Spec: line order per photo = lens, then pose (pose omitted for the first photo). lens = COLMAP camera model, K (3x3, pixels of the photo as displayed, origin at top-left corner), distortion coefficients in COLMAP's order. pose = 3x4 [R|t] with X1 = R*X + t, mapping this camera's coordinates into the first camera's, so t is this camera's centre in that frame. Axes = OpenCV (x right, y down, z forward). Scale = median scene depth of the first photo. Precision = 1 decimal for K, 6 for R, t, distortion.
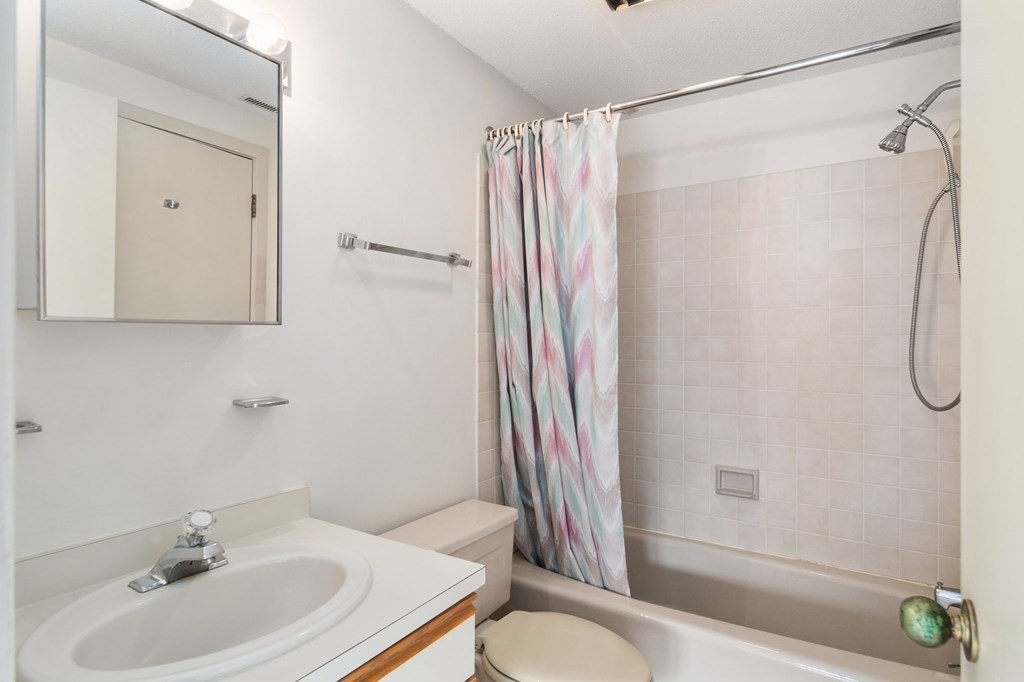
lens RADIAL K [[546.7, 0, 509.1], [0, 546.7, 338.6], [0, 0, 1]] dist [-0.000806, -0.000440]
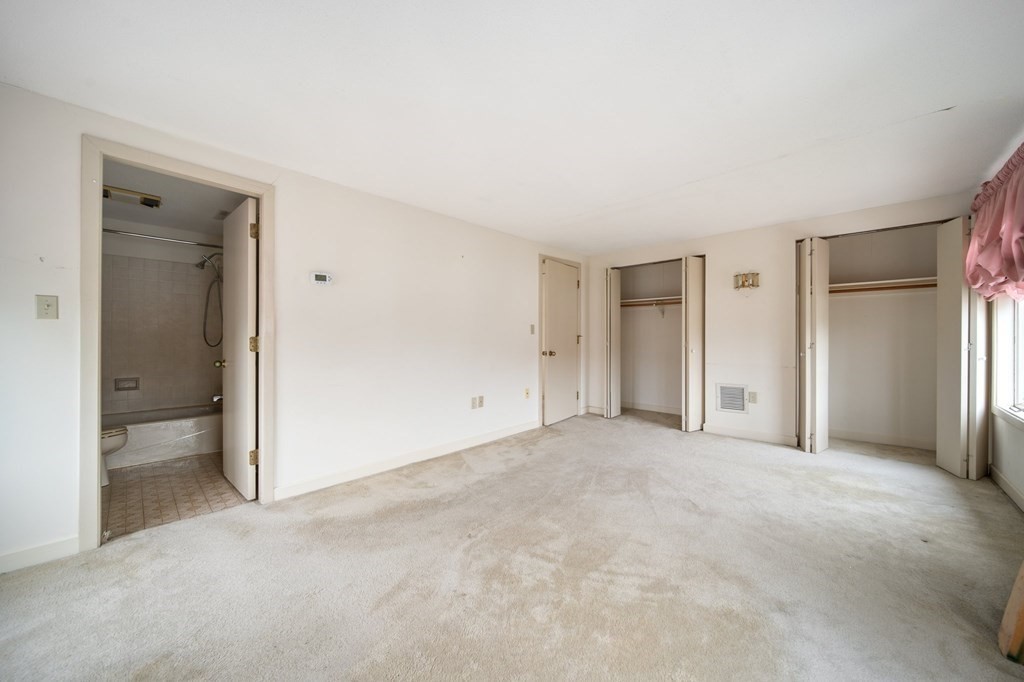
lens RADIAL K [[367.7, 0, 502.7], [0, 367.7, 336.9], [0, 0, 1]] dist [-0.000635, -0.000120]
pose [[0.203426, 0.003046, 0.979086, -1.095302], [-0.005048, 0.999985, -0.002062, 0.067704], [-0.979077, -0.004523, 0.203438, -1.239522]]
